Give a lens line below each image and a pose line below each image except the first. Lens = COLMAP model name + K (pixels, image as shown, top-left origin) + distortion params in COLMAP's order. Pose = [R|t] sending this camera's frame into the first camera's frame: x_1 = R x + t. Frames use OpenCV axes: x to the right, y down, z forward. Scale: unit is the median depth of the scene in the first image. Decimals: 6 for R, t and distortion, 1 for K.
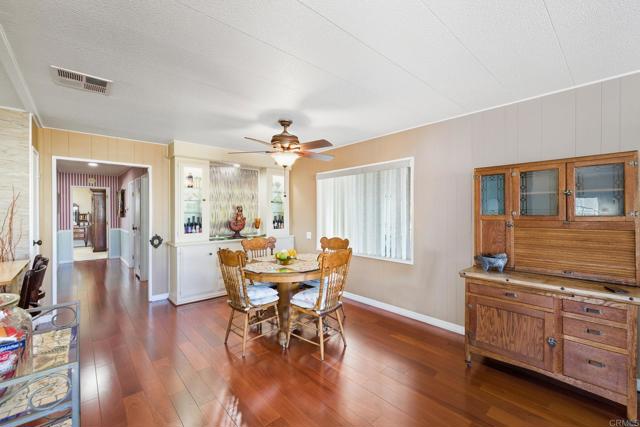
lens RADIAL K [[273.9, 0, 317.0], [0, 273.9, 210.7], [0, 0, 1]] dist [-0.000007, -0.000248]
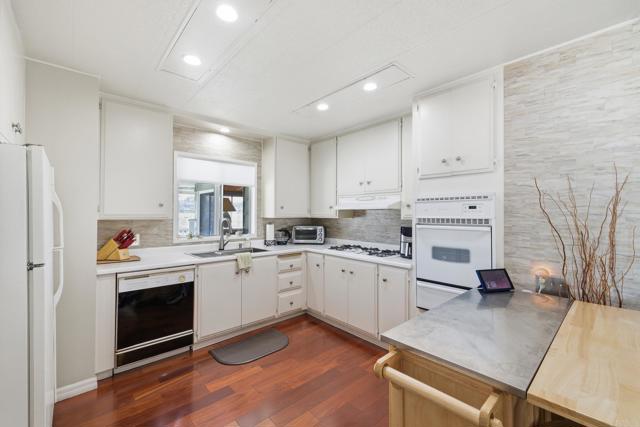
lens RADIAL K [[273.9, 0, 317.0], [0, 273.9, 210.7], [0, 0, 1]] dist [-0.000007, -0.000248]
pose [[0.017651, -0.004402, -0.999835, -0.572037], [0.000316, 0.999990, -0.004397, 0.003205], [0.999844, -0.000239, 0.017652, 0.390026]]
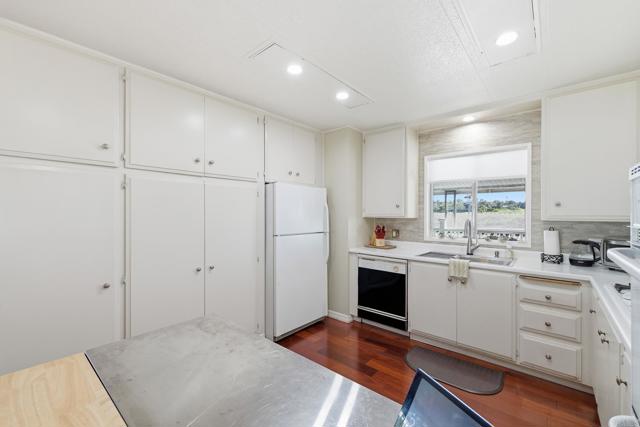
lens RADIAL K [[268.3, 0, 320.0], [0, 268.3, 213.5], [0, 0, 1]] dist [0.001486, 0.000180]
pose [[-0.990112, 0.001182, -0.140276, -1.313616], [0.000808, 0.999996, 0.002723, 0.007962], [0.140279, 0.002582, -0.990109, 1.238445]]
